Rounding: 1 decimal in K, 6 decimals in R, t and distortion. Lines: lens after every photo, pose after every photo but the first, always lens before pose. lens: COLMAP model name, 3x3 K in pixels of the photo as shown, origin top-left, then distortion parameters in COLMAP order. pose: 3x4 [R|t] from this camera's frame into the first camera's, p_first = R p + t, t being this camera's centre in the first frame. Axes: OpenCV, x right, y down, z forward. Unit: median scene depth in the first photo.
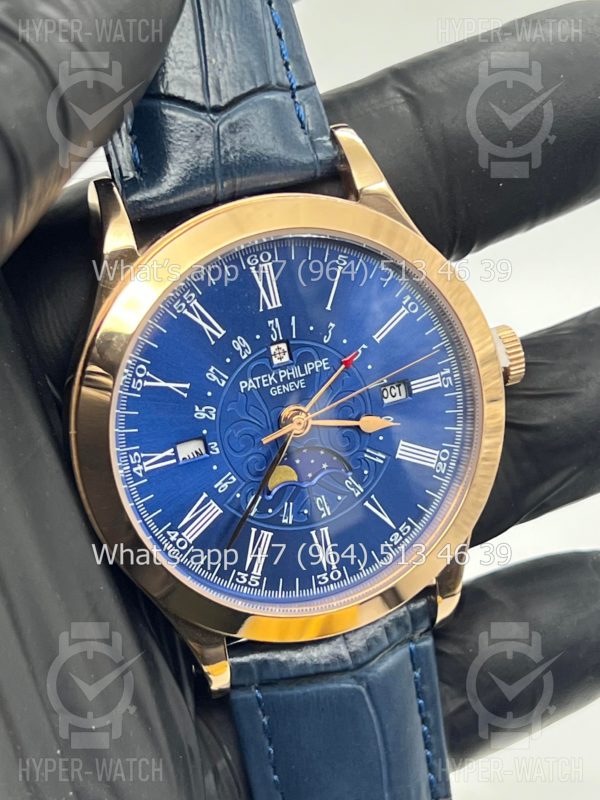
lens RADIAL K [[1899.5, 0, 300.0], [0, 1899.5, 400.0], [0, 0, 1]] dist [0.232785, -0.223897]
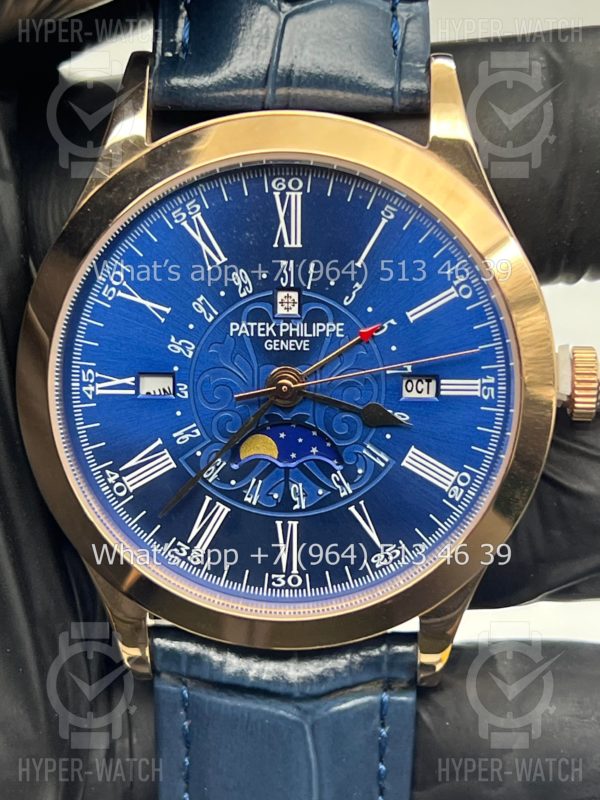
lens RADIAL K [[1899.5, 0, 300.0], [0, 1899.5, 400.0], [0, 0, 1]] dist [0.232785, -0.223897]
pose [[0.913725, 0.261398, -0.311092, 0.263244], [-0.265815, 0.963590, 0.028927, -0.008874], [0.307327, 0.056261, 0.949939, 0.210776]]
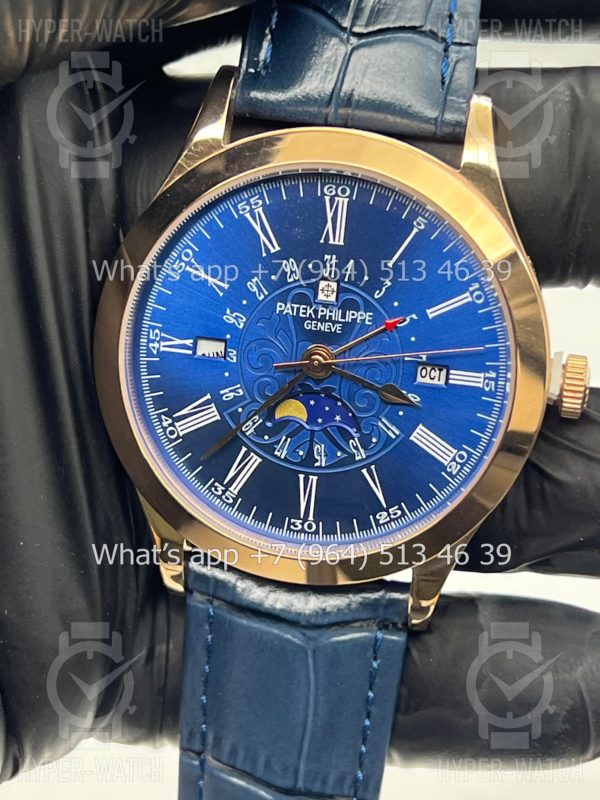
lens RADIAL K [[1899.5, 0, 300.0], [0, 1899.5, 400.0], [0, 0, 1]] dist [0.232785, -0.223897]
pose [[0.850420, 0.363679, -0.380163, 0.368458], [-0.365502, 0.928153, 0.070284, -0.035730], [0.378410, 0.079180, 0.922245, 0.093961]]
